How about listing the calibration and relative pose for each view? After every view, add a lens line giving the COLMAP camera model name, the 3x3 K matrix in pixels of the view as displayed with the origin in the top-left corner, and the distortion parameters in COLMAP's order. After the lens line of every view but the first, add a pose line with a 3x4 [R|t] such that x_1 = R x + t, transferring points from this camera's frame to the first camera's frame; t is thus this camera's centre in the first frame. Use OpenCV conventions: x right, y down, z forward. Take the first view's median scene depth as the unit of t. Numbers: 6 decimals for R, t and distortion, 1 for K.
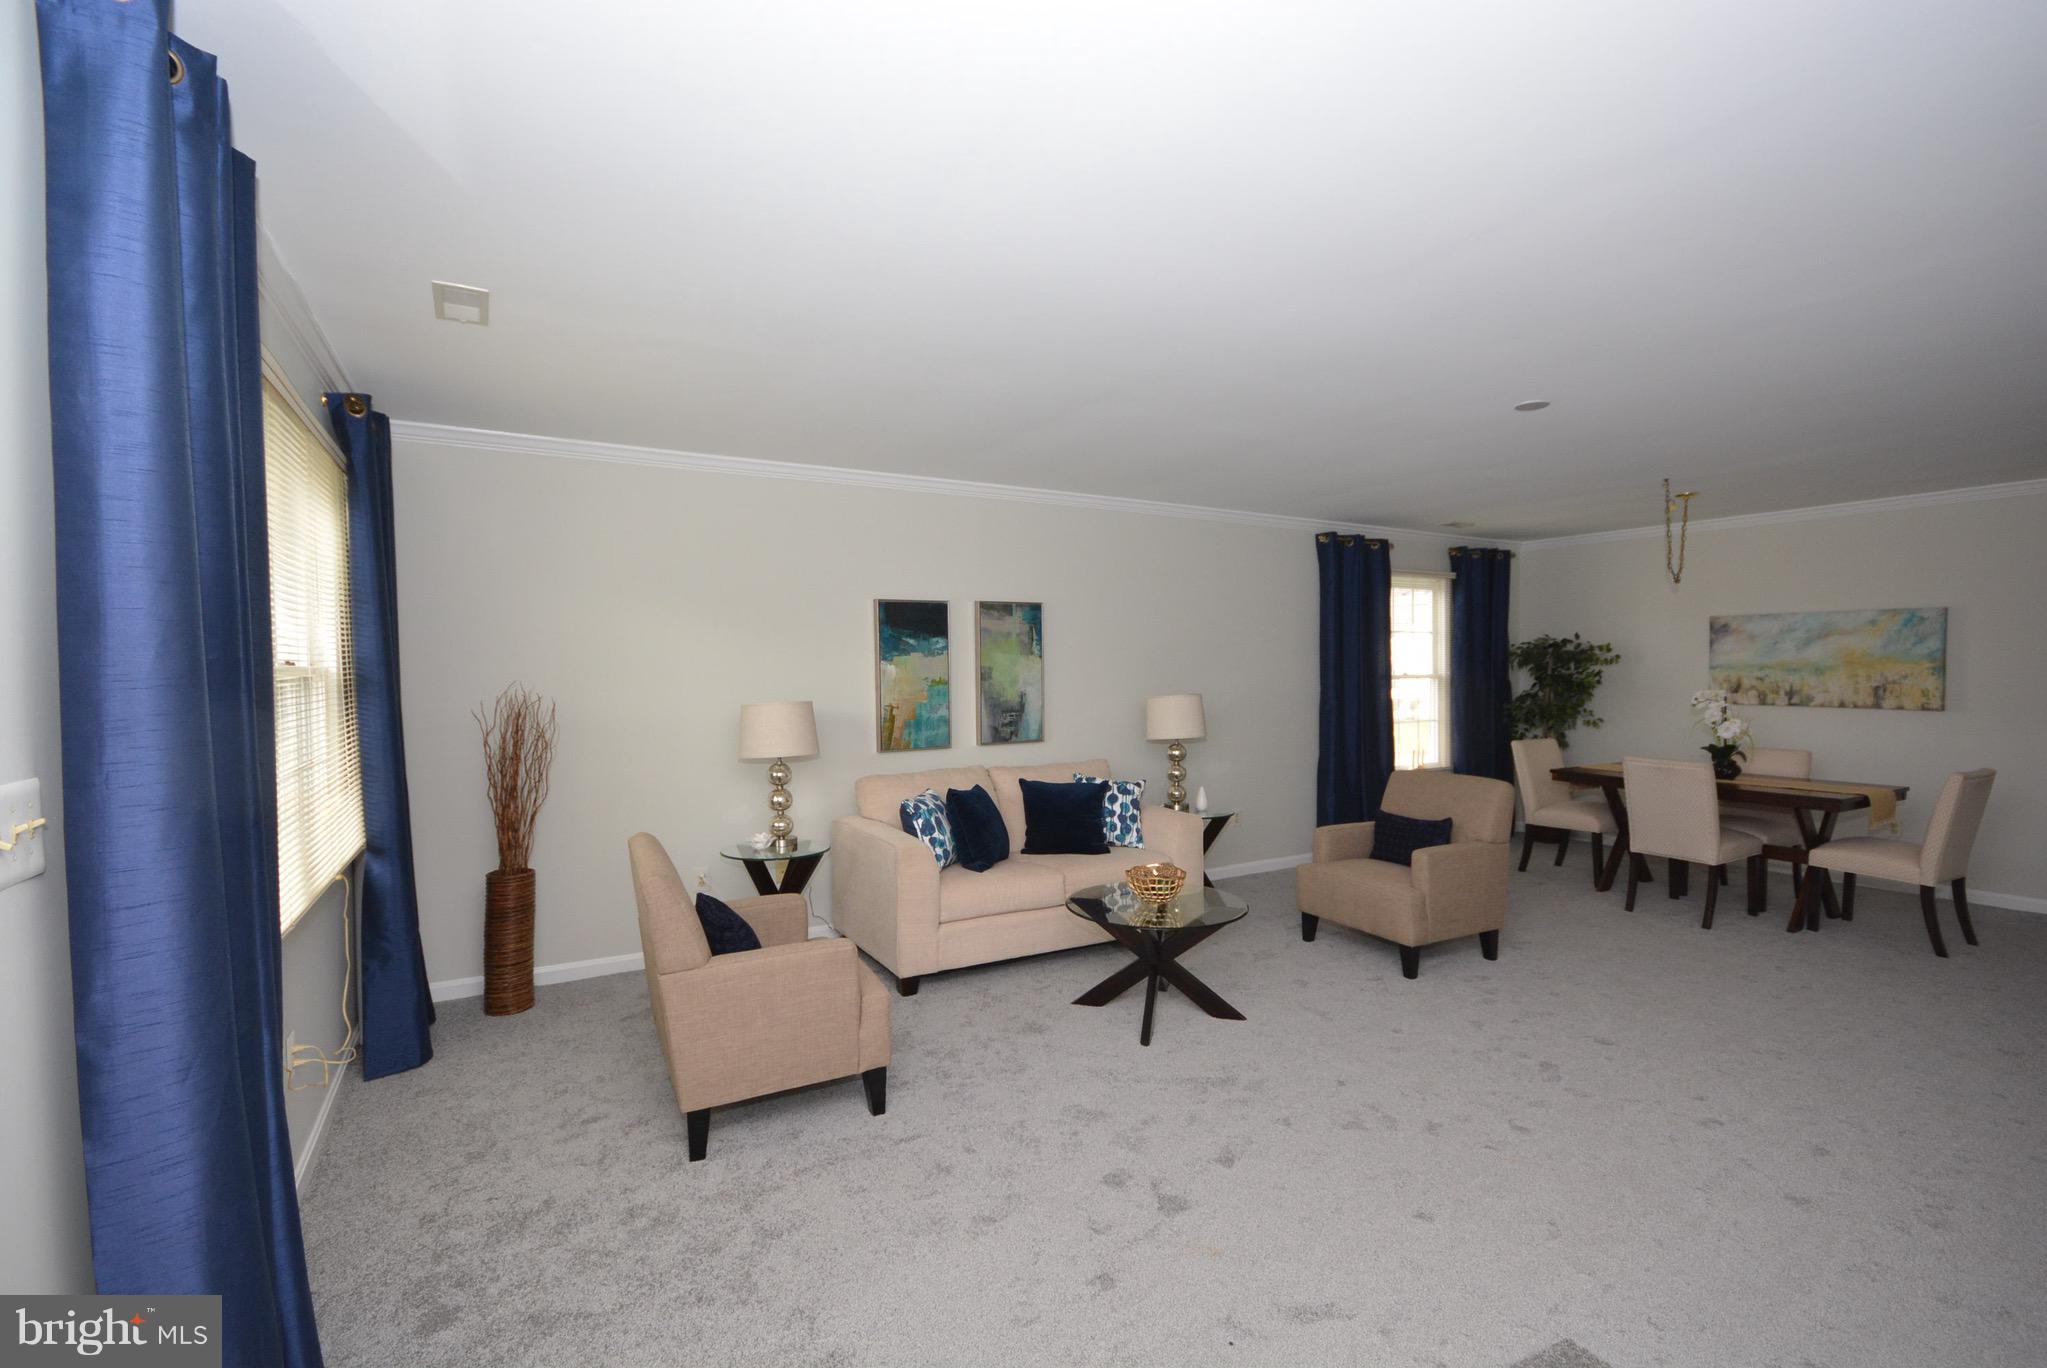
lens RADIAL K [[899.2, 0, 1024.2], [0, 899.2, 693.3], [0, 0, 1]] dist [0.008376, -0.010580]
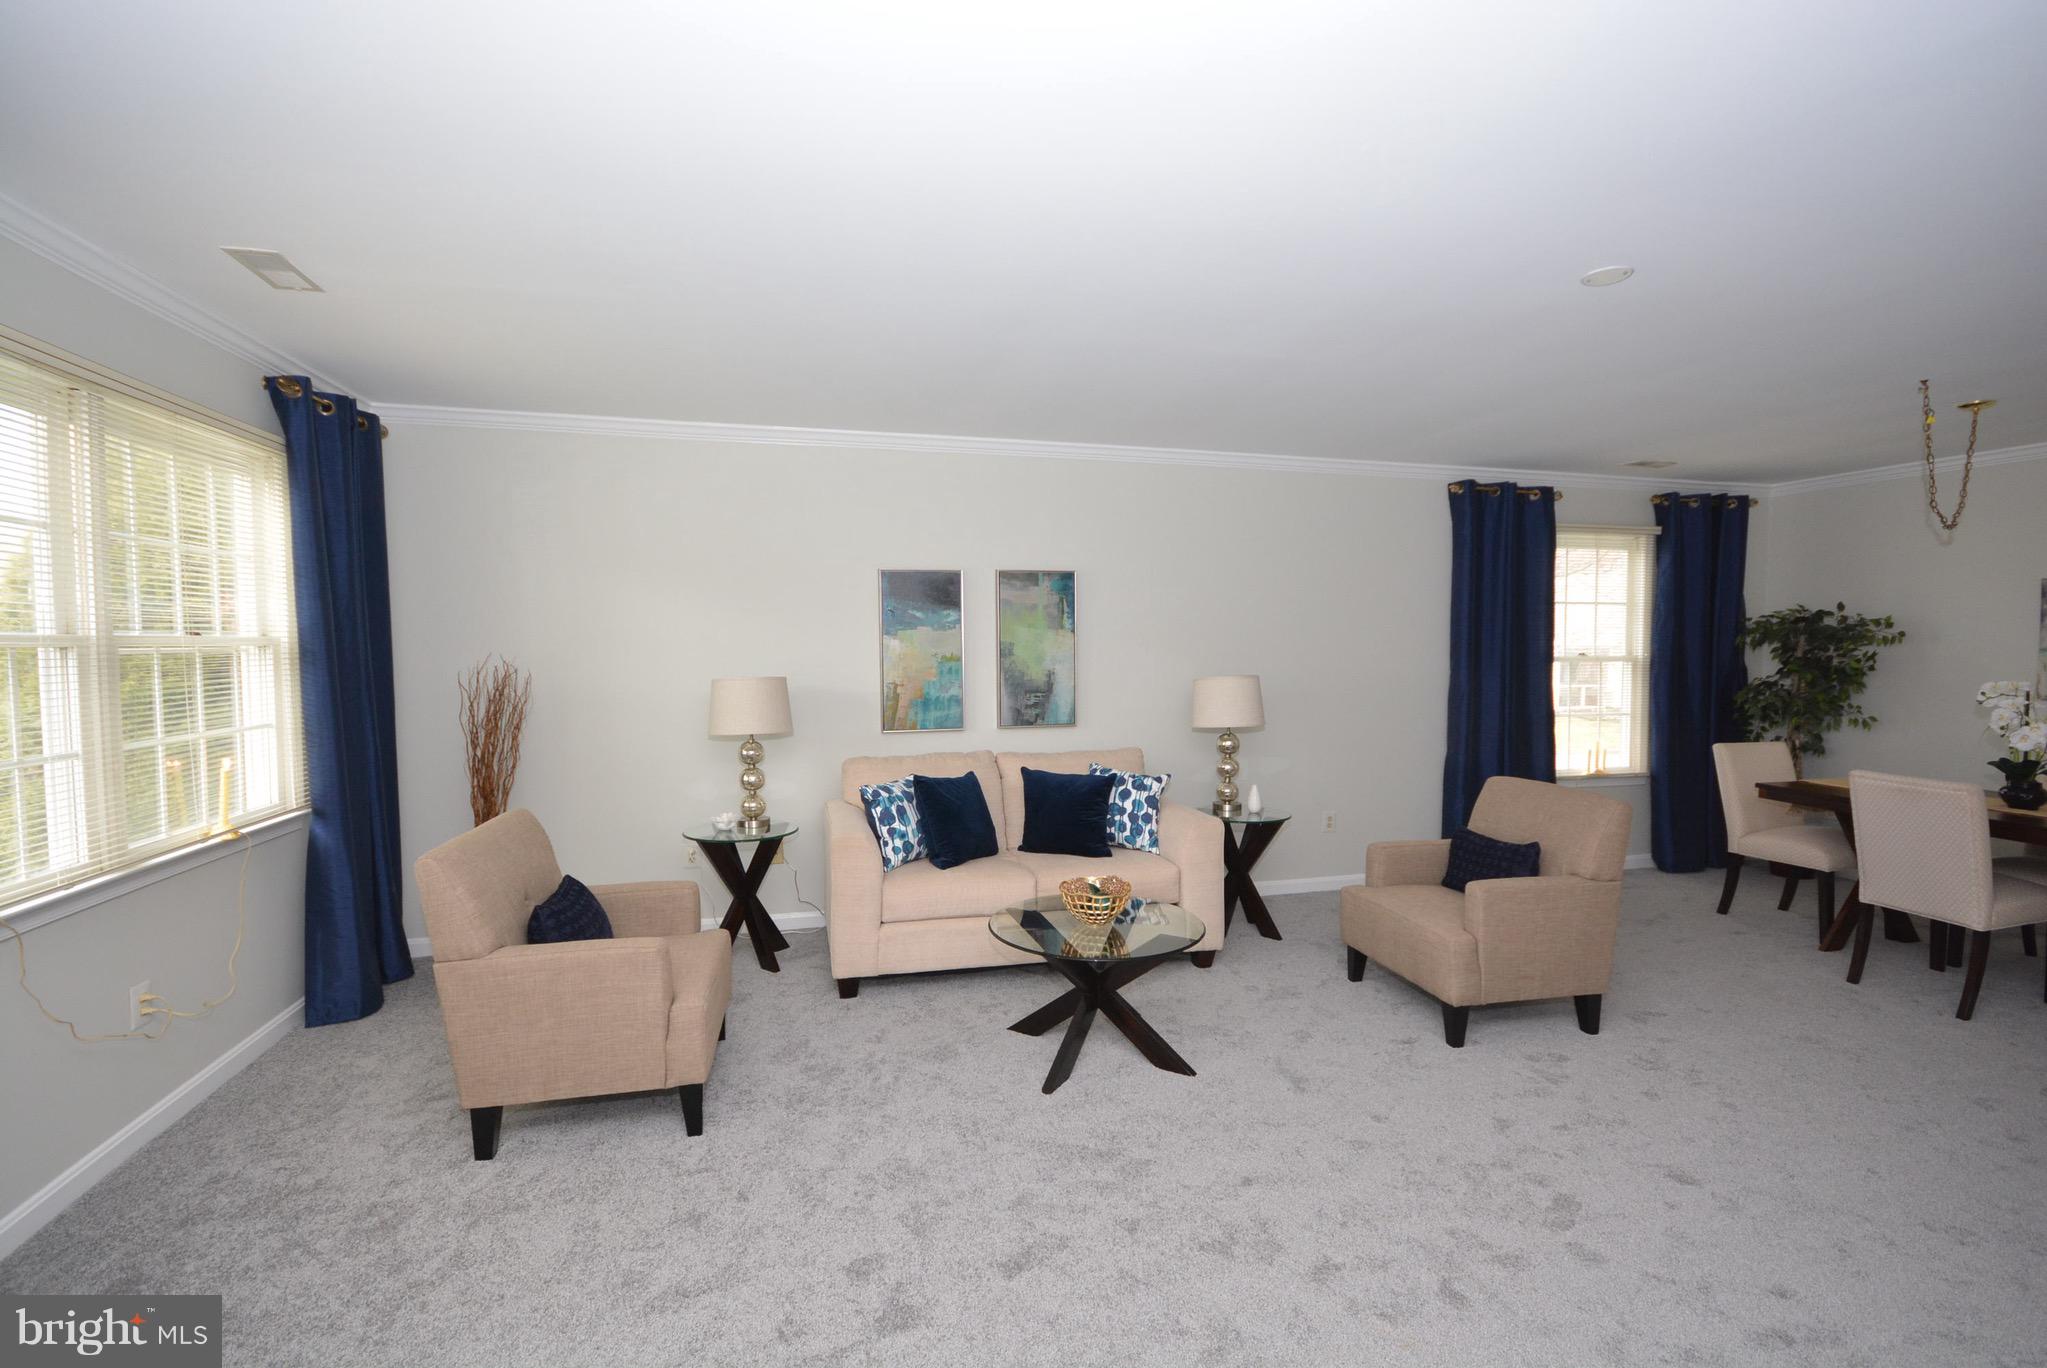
lens RADIAL K [[899.2, 0, 1023.3], [0, 899.2, 691.2], [0, 0, 1]] dist [0.008376, -0.010580]
pose [[0.963372, 0.020055, -0.267417, 0.228356], [-0.014005, 0.999601, 0.024514, -0.002652], [0.267802, -0.019871, 0.963269, 0.133384]]
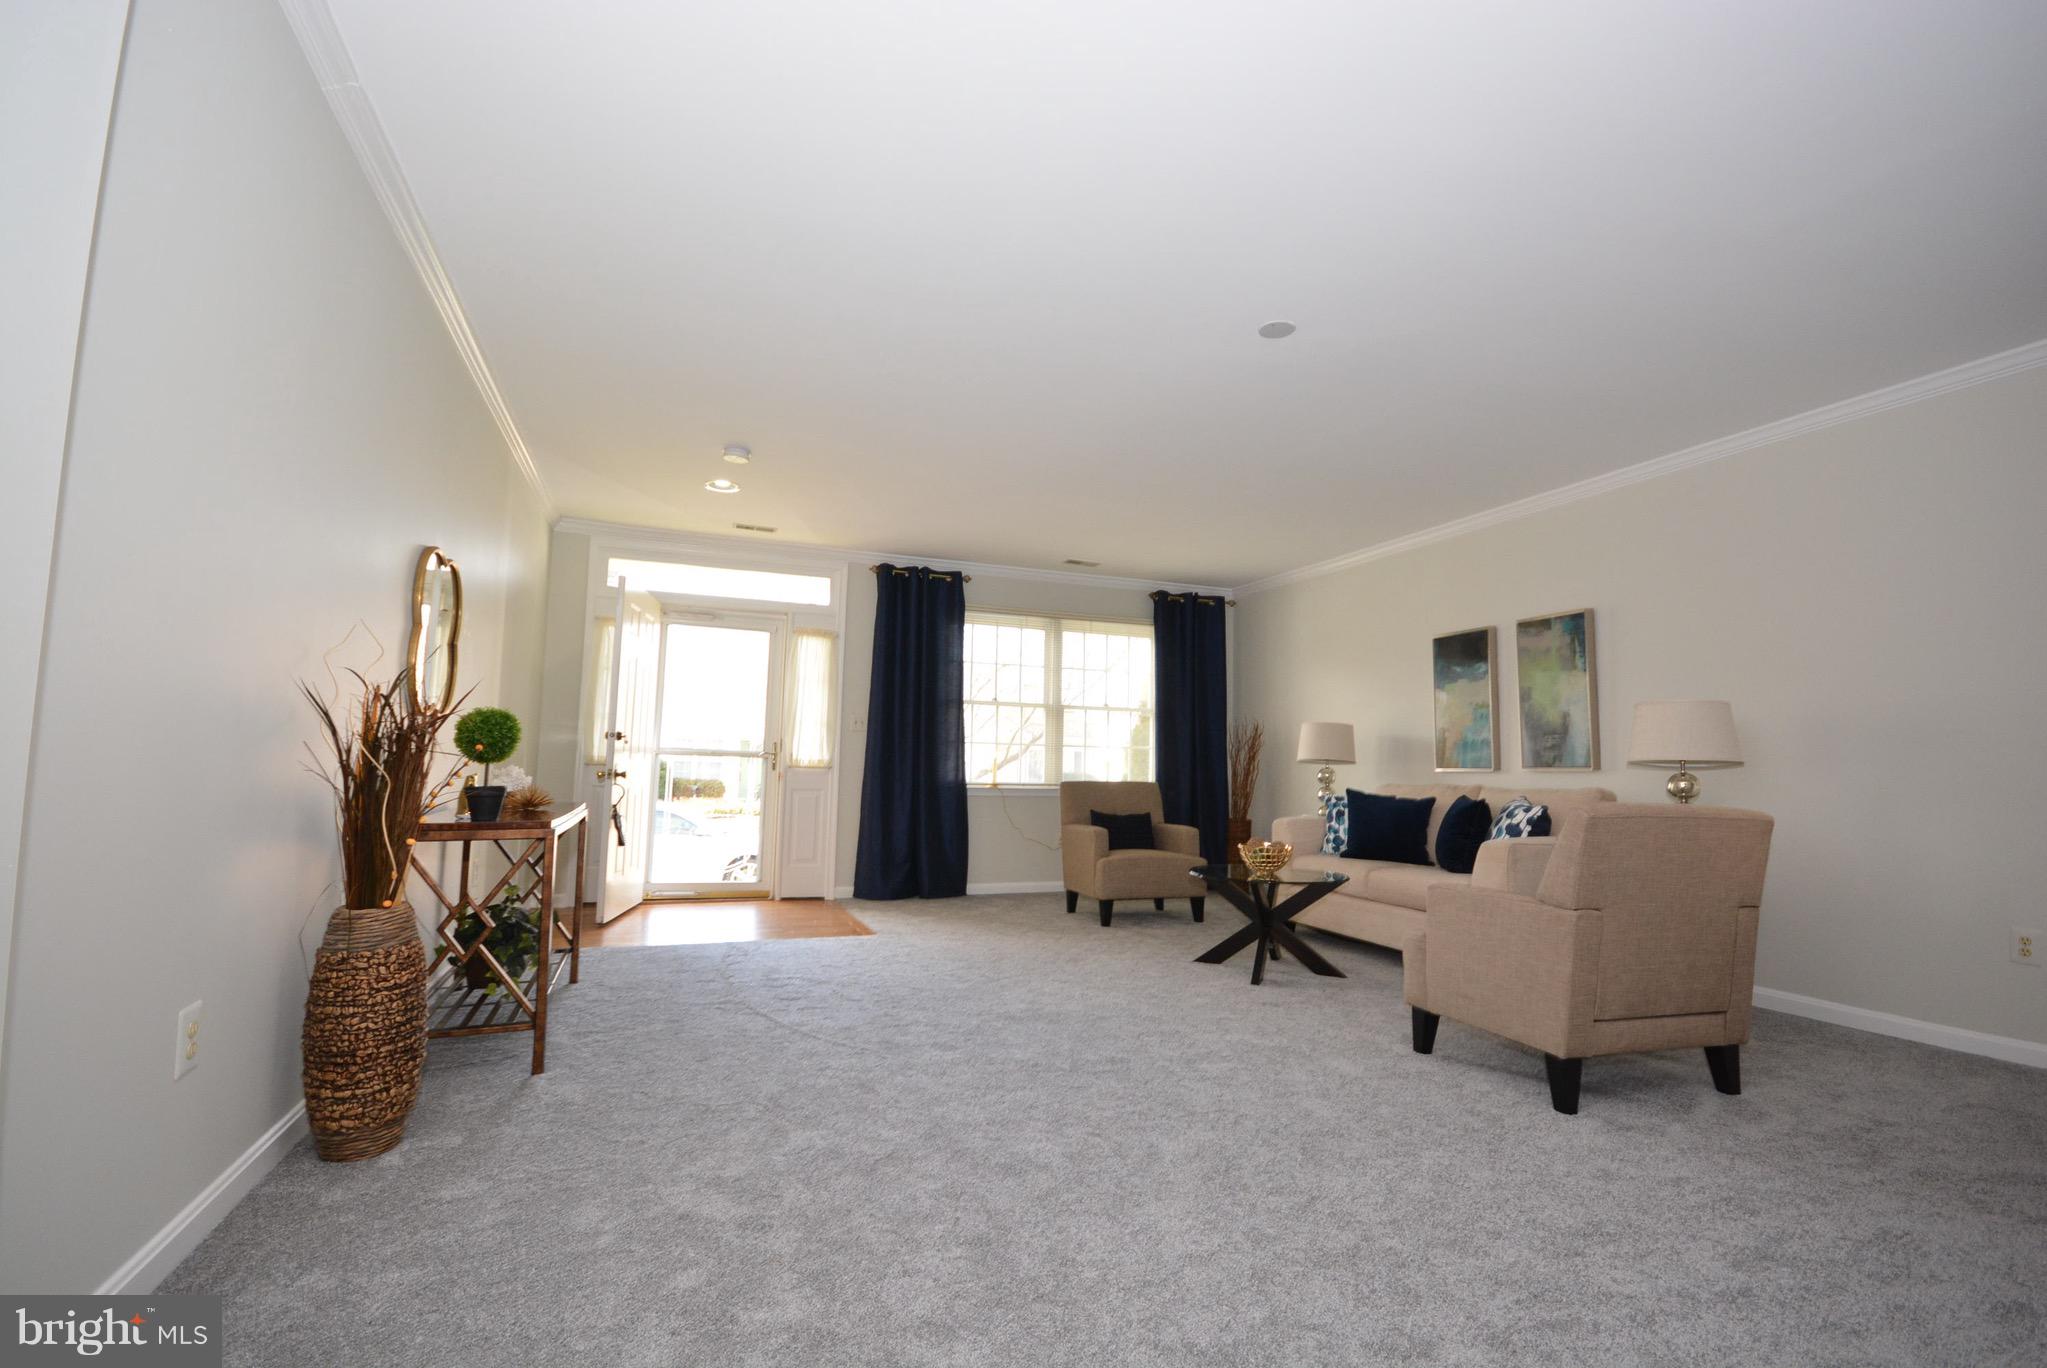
lens RADIAL K [[919.3, 0, 1025.7], [0, 919.3, 687.1], [0, 0, 1]] dist [0.005476, -0.006096]
pose [[-0.151842, -0.086183, -0.984640, 1.046693], [-0.050368, 0.995572, -0.079373, 0.078121], [0.987121, 0.037542, -0.155510, 0.656709]]
